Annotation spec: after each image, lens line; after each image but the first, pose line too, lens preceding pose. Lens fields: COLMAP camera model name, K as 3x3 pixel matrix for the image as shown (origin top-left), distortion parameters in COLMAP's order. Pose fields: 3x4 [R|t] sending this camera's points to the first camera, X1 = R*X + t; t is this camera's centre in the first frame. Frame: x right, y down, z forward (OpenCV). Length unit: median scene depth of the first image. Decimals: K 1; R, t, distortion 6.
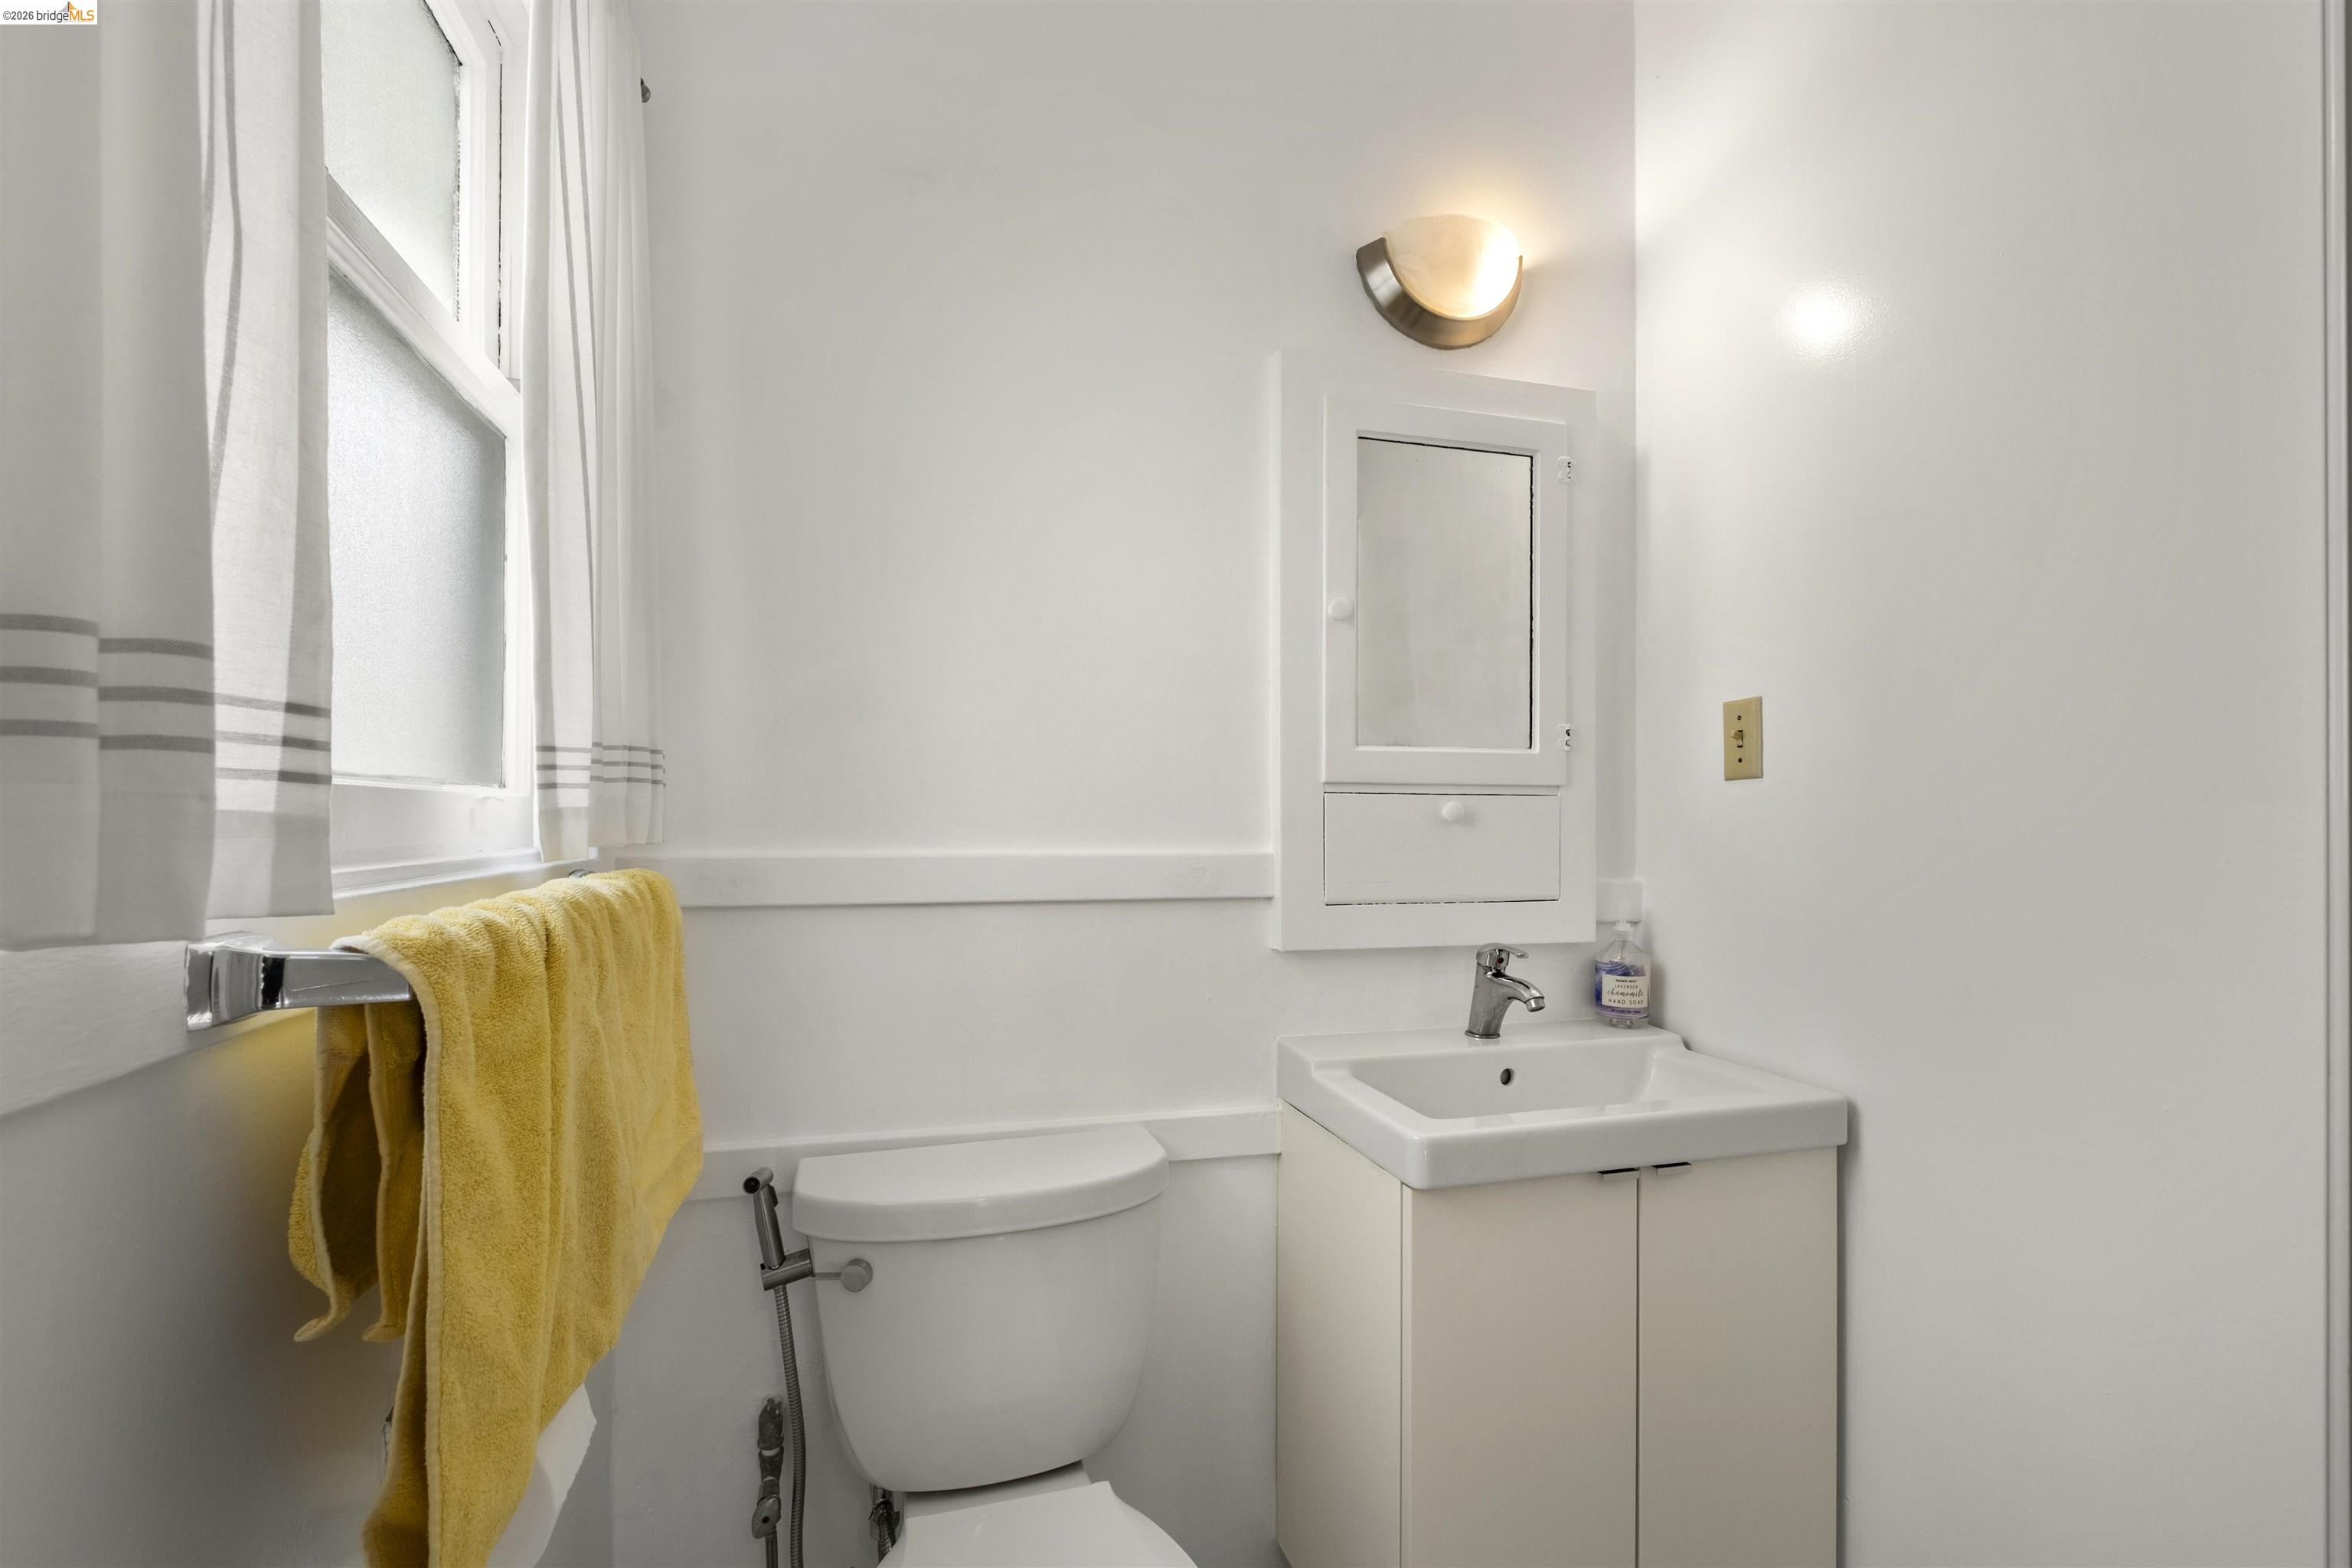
lens RADIAL K [[974.0, 0, 1177.2], [0, 974.0, 763.6], [0, 0, 1]] dist [0.014528, -0.012634]
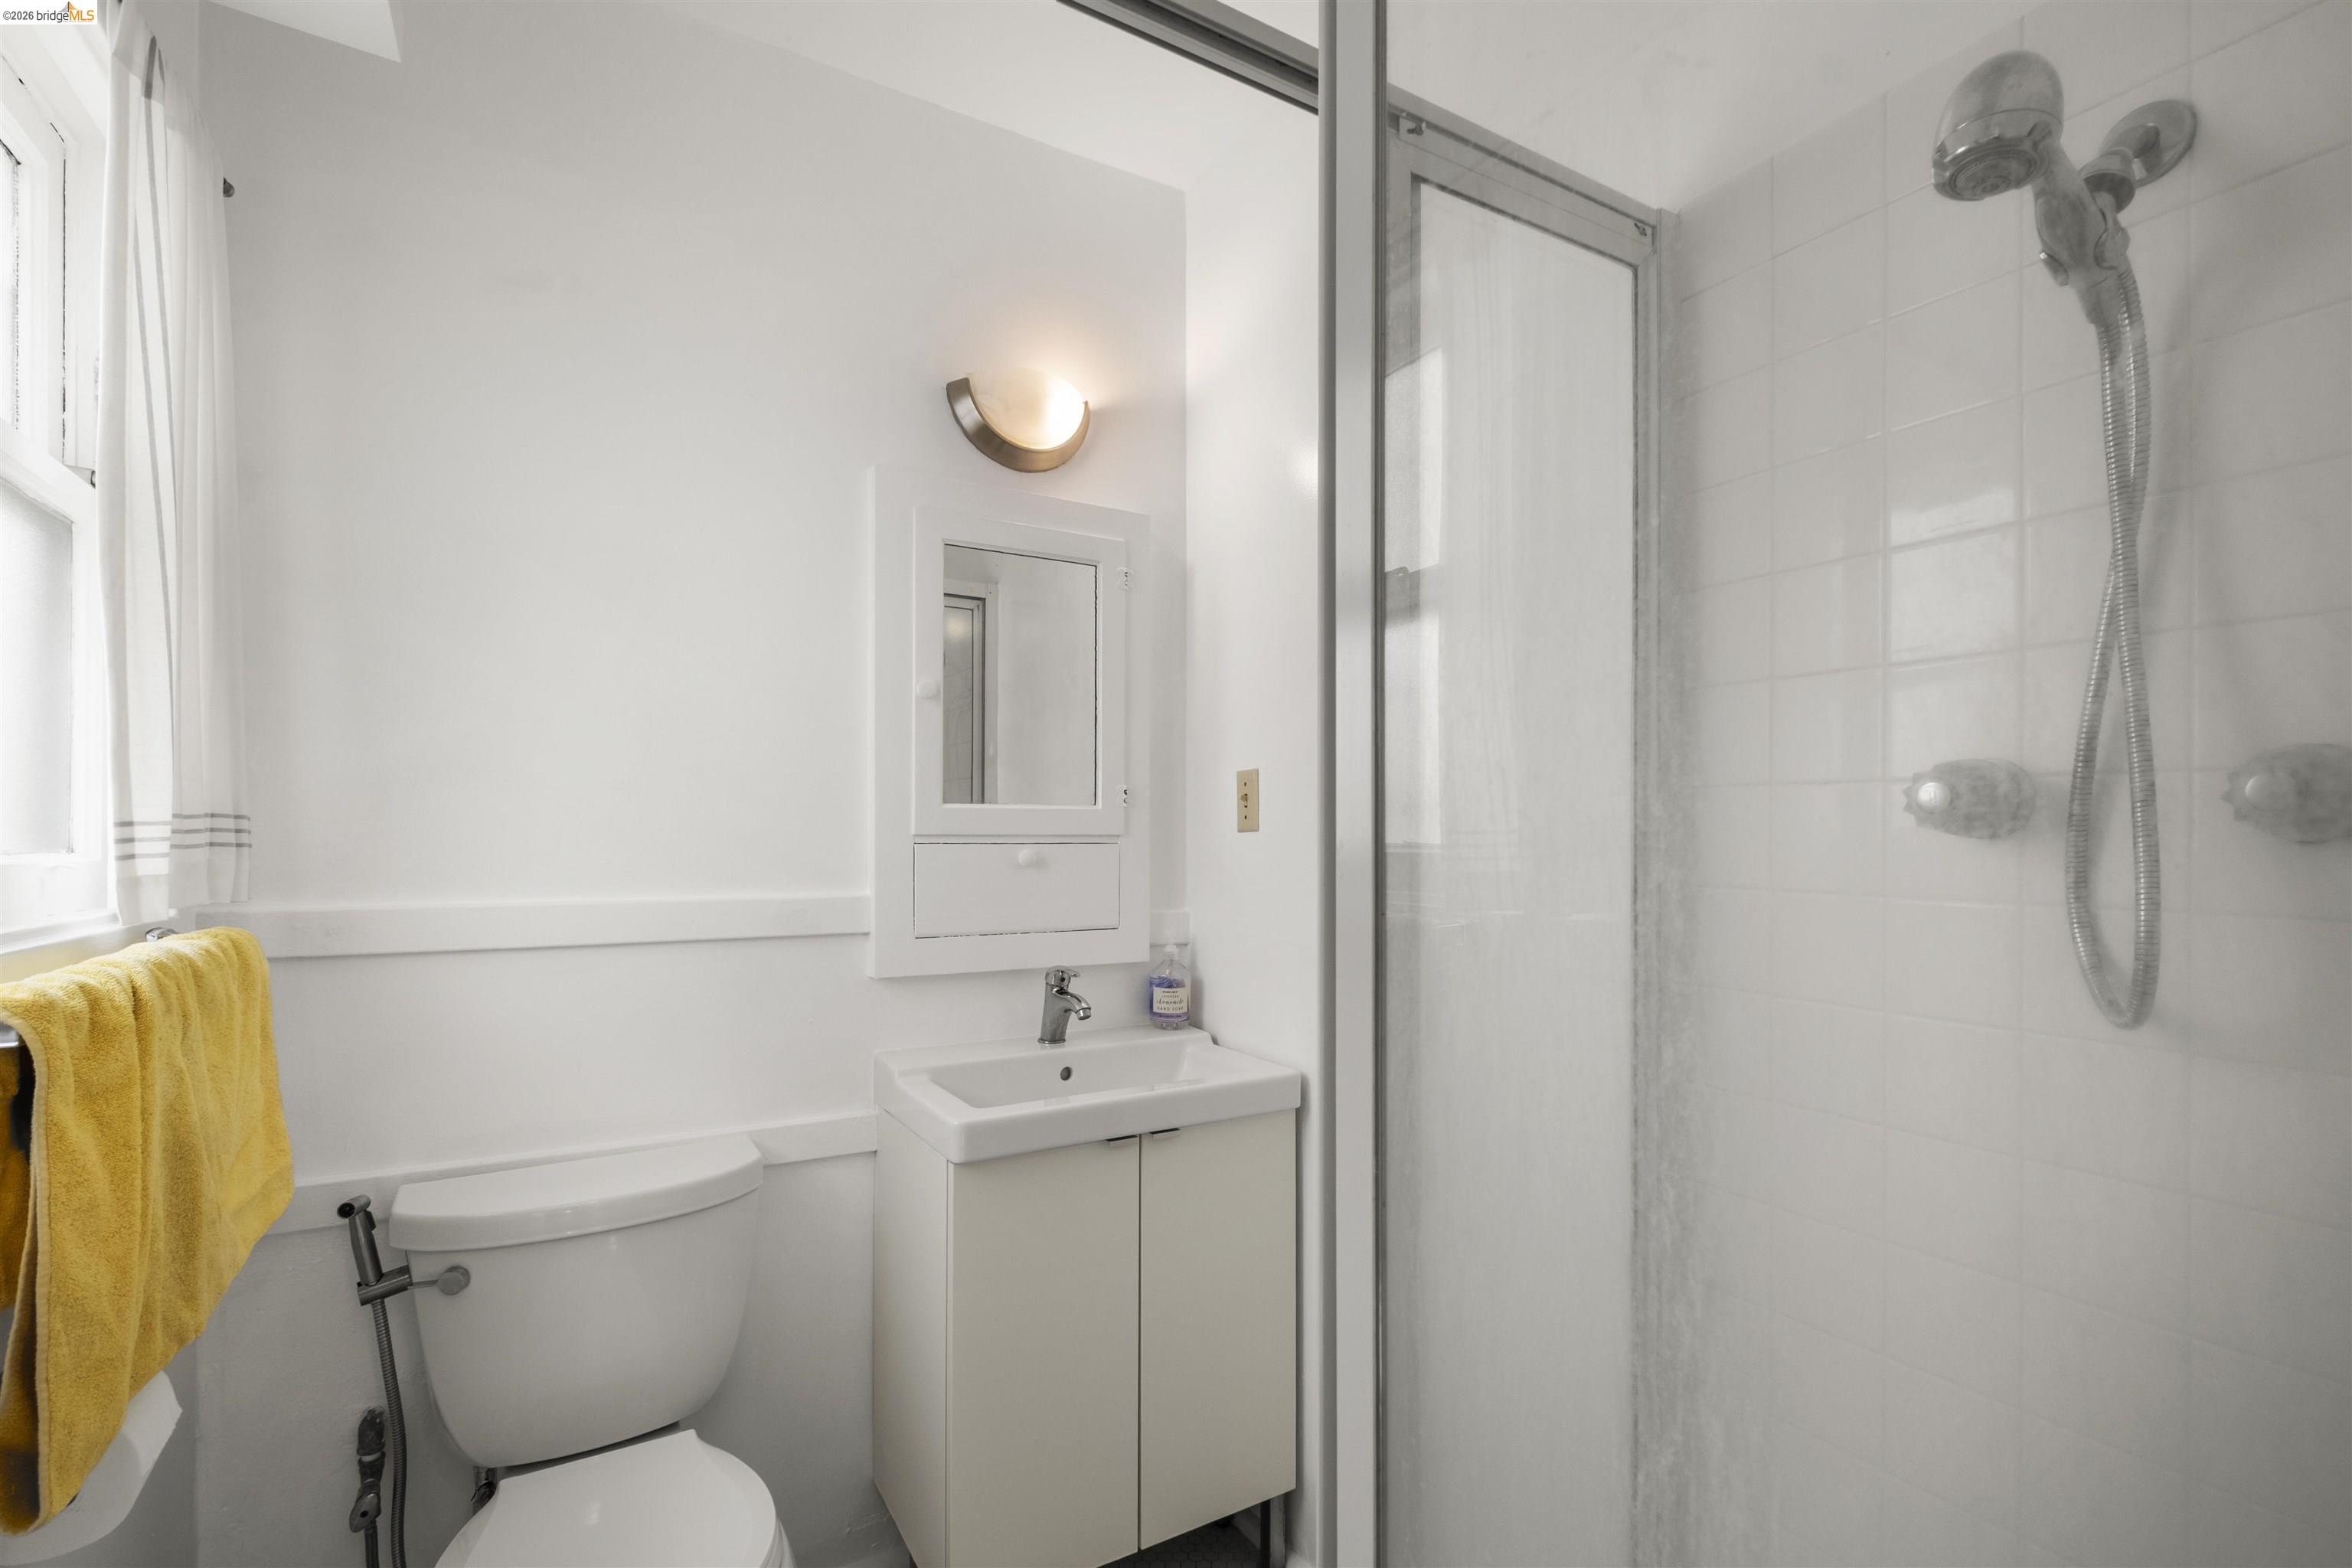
lens RADIAL K [[1030.8, 0, 1176.9], [0, 1030.8, 790.6], [0, 0, 1]] dist [-0.002517, -0.001050]
pose [[0.970152, 0.006864, 0.242402, 0.197440], [-0.010749, 0.999834, 0.014708, -0.070179], [-0.242261, -0.016874, 0.970064, -0.356918]]
